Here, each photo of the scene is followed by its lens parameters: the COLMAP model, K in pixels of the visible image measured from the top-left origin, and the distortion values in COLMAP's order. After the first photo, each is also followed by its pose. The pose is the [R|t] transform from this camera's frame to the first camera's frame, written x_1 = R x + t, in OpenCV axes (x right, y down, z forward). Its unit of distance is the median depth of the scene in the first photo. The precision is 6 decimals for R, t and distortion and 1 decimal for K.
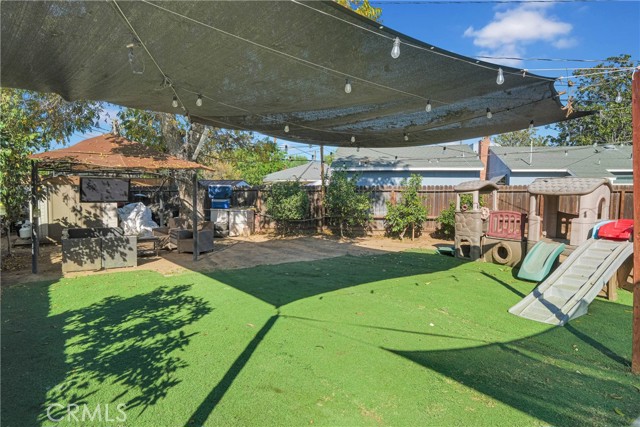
lens RADIAL K [[380.9, 0, 320.0], [0, 380.9, 213.5], [0, 0, 1]] dist [-0.000822, 0.001146]
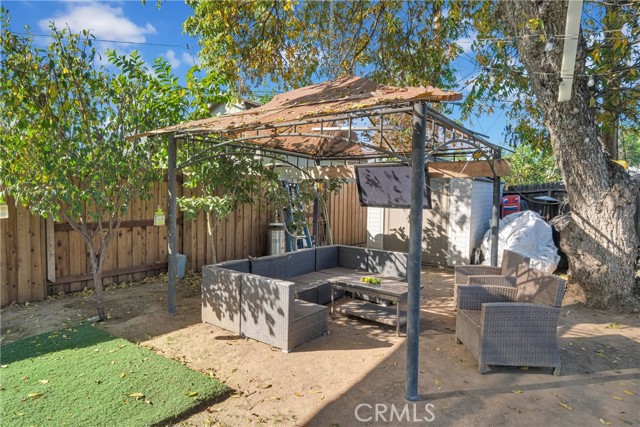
lens RADIAL K [[380.9, 0, 320.0], [0, 380.9, 213.5], [0, 0, 1]] dist [-0.000822, 0.001146]
pose [[0.304528, 0.052626, -0.951048, -0.041493], [-0.068214, 0.997114, 0.033333, -0.028001], [0.950058, 0.054724, 0.307239, 0.612127]]
